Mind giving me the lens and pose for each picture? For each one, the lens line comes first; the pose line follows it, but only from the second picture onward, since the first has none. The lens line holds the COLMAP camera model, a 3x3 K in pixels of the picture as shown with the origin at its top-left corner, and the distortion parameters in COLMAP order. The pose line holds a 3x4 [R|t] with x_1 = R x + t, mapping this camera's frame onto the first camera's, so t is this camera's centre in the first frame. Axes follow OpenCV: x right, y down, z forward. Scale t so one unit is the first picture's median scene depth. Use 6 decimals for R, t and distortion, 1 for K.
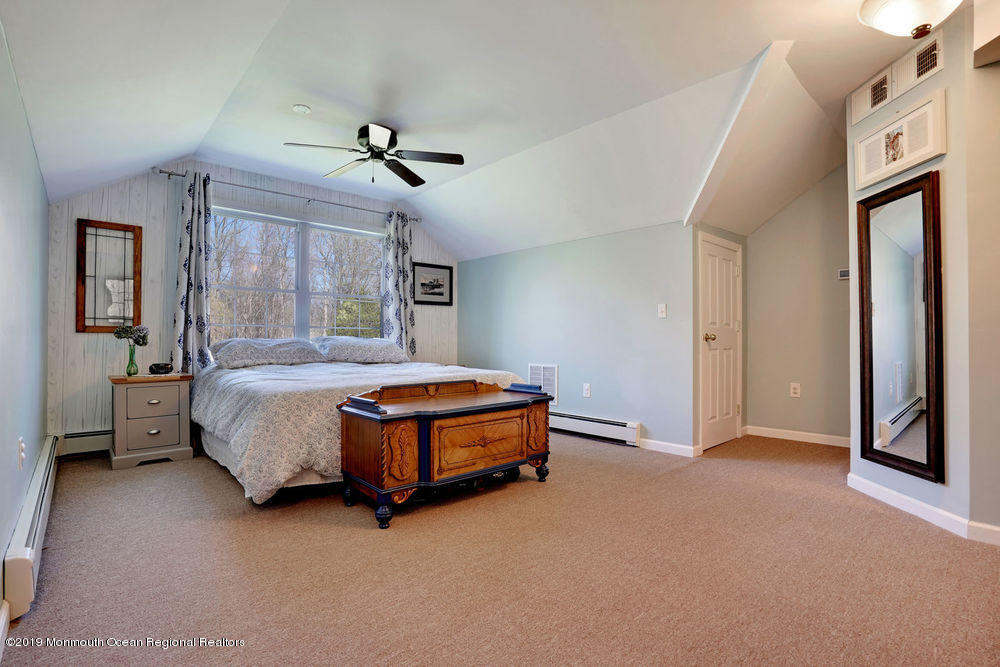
lens RADIAL K [[462.4, 0, 500.1], [0, 462.4, 334.9], [0, 0, 1]] dist [-0.036414, 0.008936]
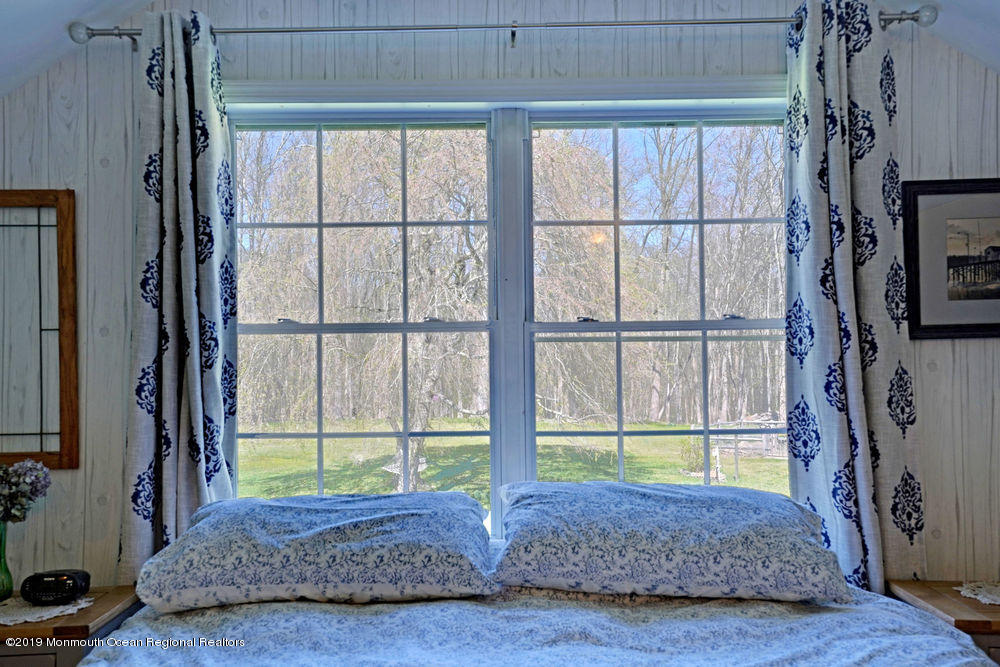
lens RADIAL K [[944.0, 0, 498.9], [0, 944.0, 333.1], [0, 0, 1]] dist [0.076715, 0.000000]
pose [[0.732656, -0.025250, -0.680130, 0.012485], [0.018082, 0.999681, -0.017636, -0.069752], [0.680359, 0.000623, 0.732879, 0.463240]]
